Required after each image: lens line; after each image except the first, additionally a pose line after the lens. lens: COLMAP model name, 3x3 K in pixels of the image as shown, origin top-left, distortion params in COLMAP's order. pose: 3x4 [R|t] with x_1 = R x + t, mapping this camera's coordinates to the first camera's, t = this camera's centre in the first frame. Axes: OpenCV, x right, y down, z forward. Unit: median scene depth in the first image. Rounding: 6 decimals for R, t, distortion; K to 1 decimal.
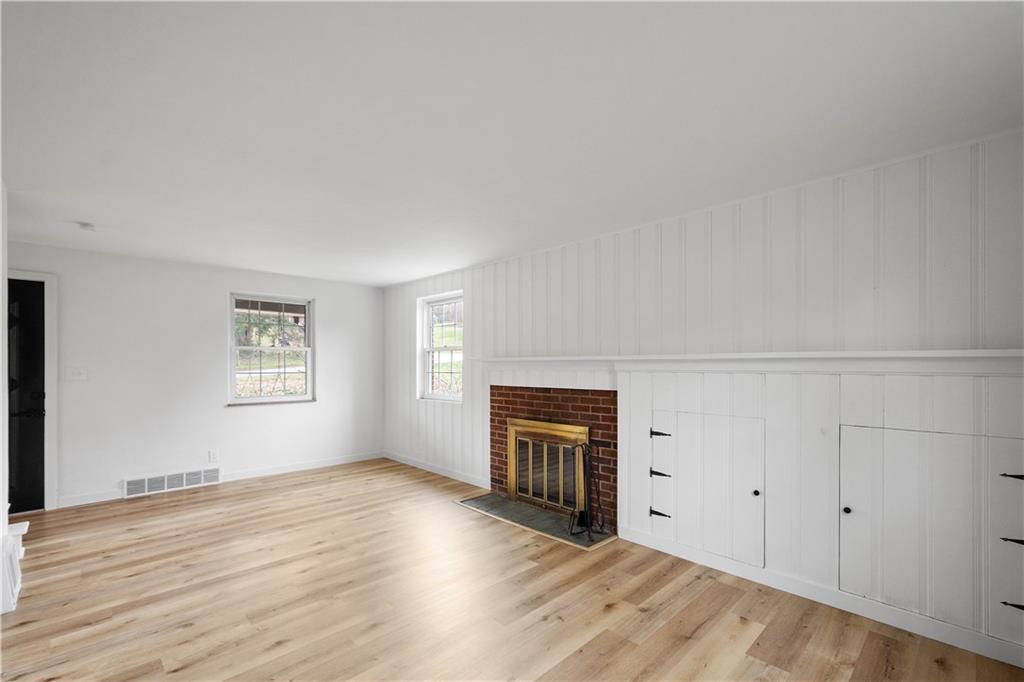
lens RADIAL K [[460.9, 0, 534.5], [0, 460.9, 361.1], [0, 0, 1]] dist [0.000125, 0.000120]
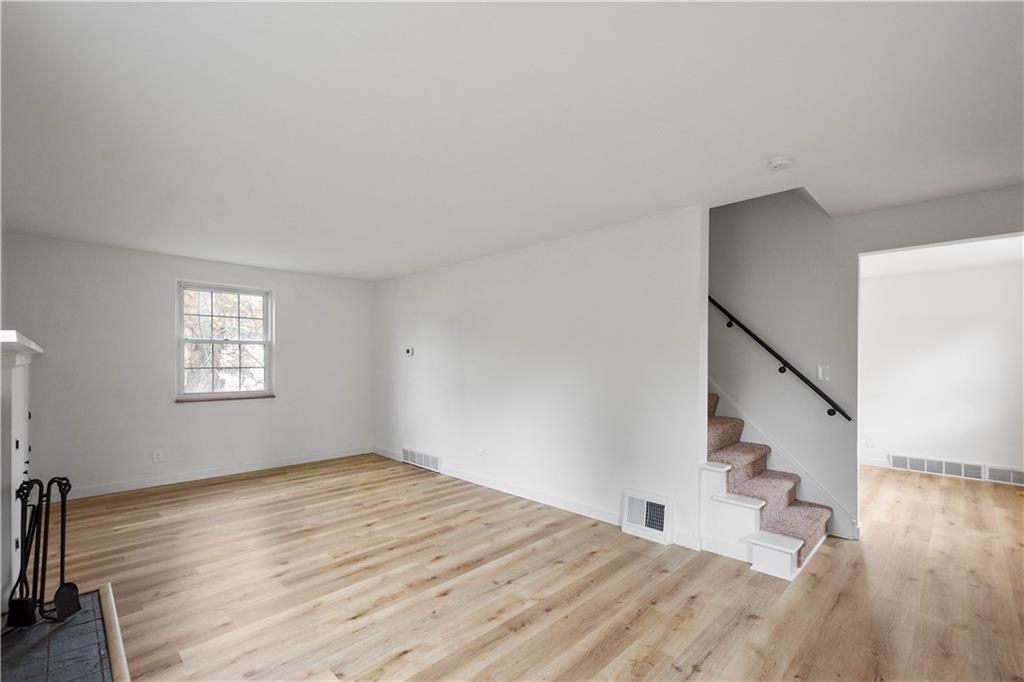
lens RADIAL K [[444.5, 0, 520.7], [0, 444.5, 351.7], [0, 0, 1]] dist [0.013324, 0.000100]
pose [[-0.999958, -0.003297, -0.008593, -0.488238], [-0.003045, 0.999569, -0.029187, 0.014306], [0.008685, -0.029160, -0.999537, 1.457479]]
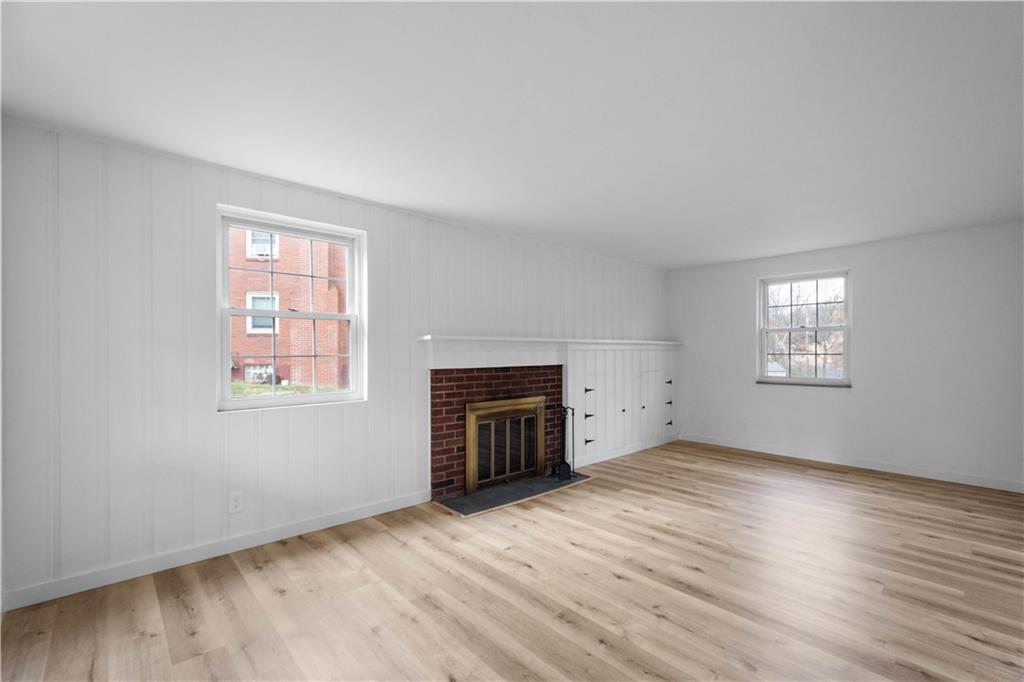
lens RADIAL K [[444.5, 0, 520.7], [0, 444.5, 351.7], [0, 0, 1]] dist [0.013324, 0.000100]
pose [[0.035325, -0.002443, 0.999373, -1.003067], [-0.007828, 0.999966, 0.002721, 0.020633], [-0.999345, -0.007919, 0.035305, 0.950430]]
